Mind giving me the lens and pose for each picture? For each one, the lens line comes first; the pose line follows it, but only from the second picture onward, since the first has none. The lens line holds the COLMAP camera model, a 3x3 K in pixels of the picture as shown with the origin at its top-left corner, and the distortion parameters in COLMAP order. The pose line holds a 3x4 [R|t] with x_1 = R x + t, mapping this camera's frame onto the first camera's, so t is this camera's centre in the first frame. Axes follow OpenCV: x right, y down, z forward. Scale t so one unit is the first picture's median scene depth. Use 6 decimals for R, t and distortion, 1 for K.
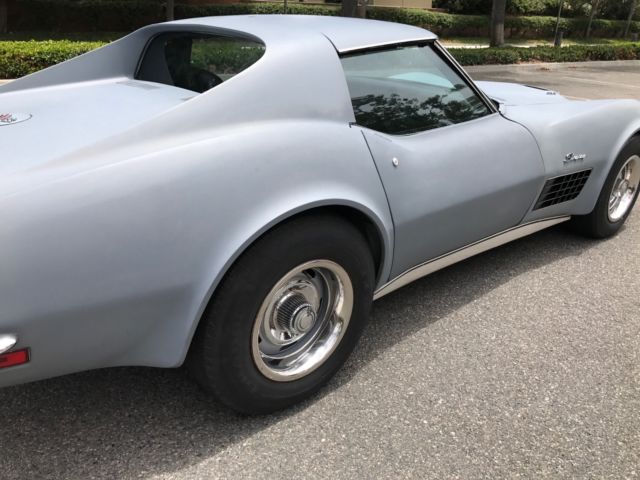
lens RADIAL K [[525.0, 0, 318.0], [0, 525.0, 240.4], [0, 0, 1]] dist [0.014620, -0.015043]
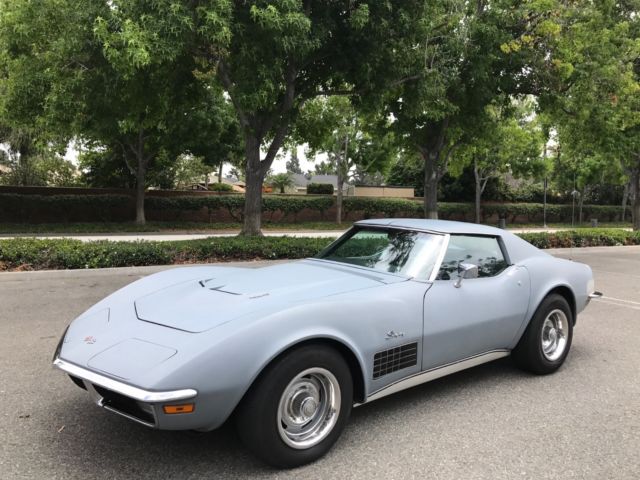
lens RADIAL K [[525.0, 0, 315.9], [0, 525.0, 231.1], [0, 0, 1]] dist [0.014620, -0.015043]
pose [[0.997880, -0.008521, -0.064525, 1.346839], [-0.014279, 0.938581, -0.344762, -0.308887], [0.063500, 0.344952, 0.936470, 0.697474]]
